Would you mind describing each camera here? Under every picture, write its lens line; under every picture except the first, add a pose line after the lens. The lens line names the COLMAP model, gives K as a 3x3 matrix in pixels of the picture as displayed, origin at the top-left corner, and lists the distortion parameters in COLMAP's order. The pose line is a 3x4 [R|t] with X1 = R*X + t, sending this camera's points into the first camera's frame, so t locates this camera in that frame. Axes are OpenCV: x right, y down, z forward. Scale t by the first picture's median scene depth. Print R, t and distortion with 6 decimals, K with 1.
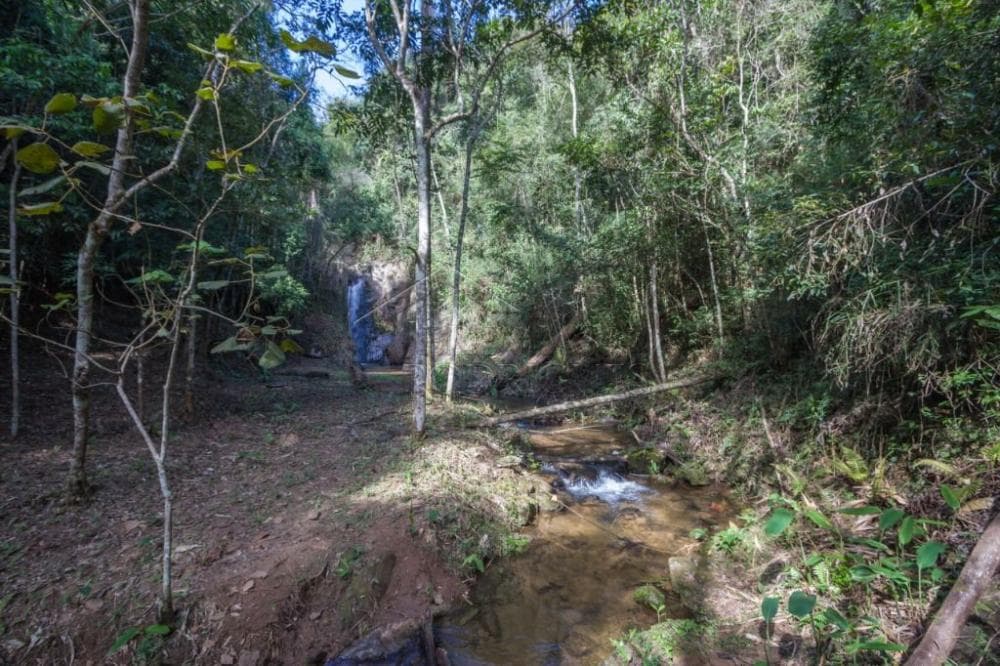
lens RADIAL K [[475.1, 0, 498.5], [0, 475.1, 332.5], [0, 0, 1]] dist [-0.014854, 0.001826]
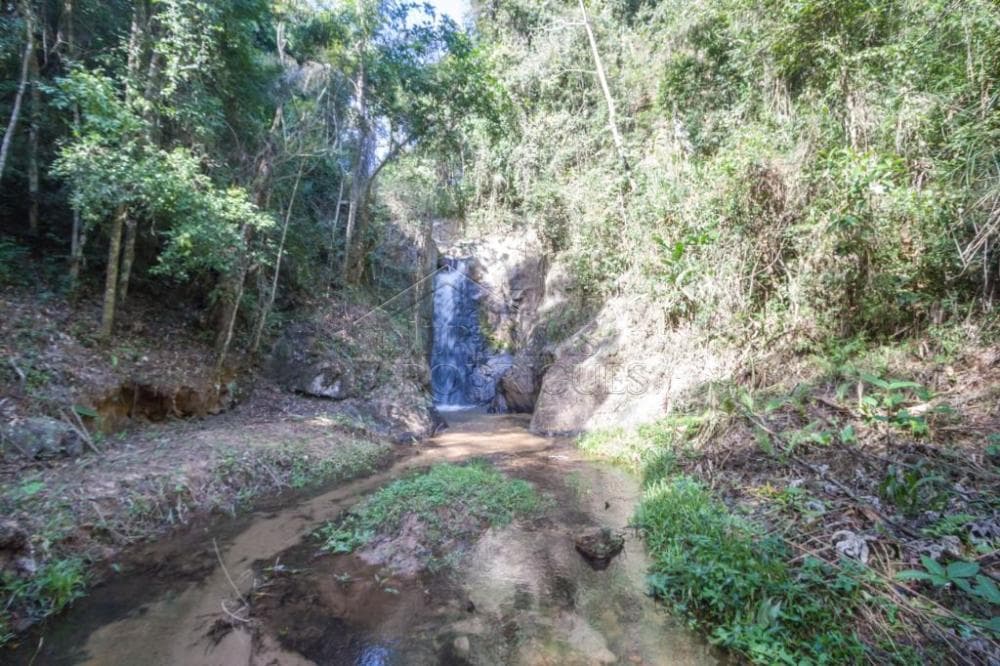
lens RADIAL K [[475.1, 0, 504.5], [0, 475.1, 331.8], [0, 0, 1]] dist [-0.014854, 0.001826]
pose [[0.965763, -0.021814, -0.258506, -0.405244], [0.003773, 0.997534, -0.070079, 0.080692], [0.259397, 0.066704, 0.963464, 2.104005]]
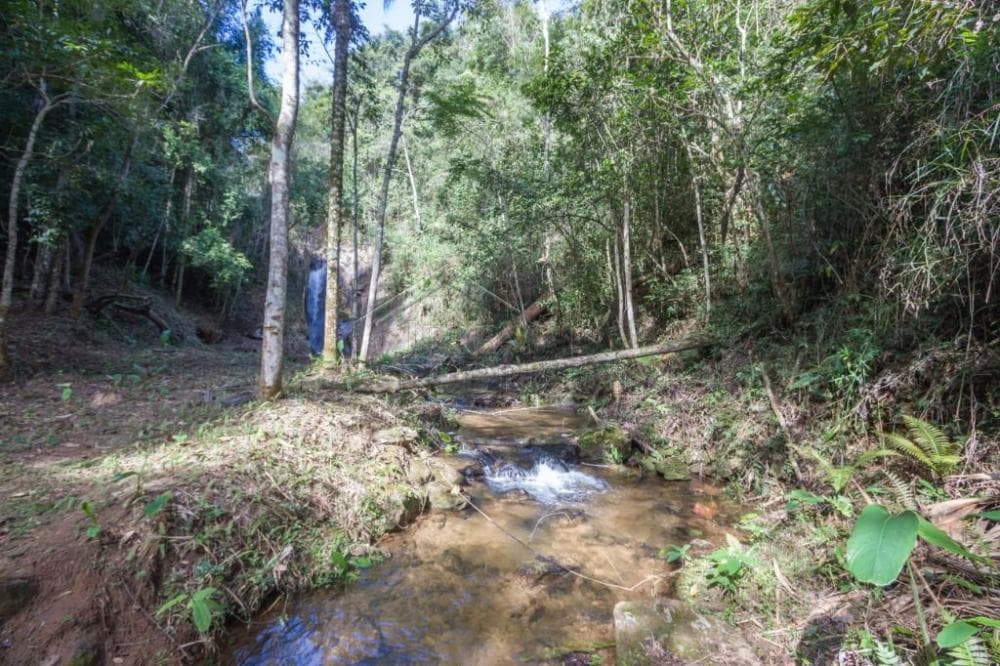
lens RADIAL K [[475.1, 0, 496.5], [0, 475.1, 327.6], [0, 0, 1]] dist [-0.014854, 0.001826]
pose [[0.998741, 0.037858, 0.032908, 0.106841], [-0.037199, 0.999100, -0.020399, 0.102264], [-0.033651, 0.019149, 0.999250, 0.255569]]
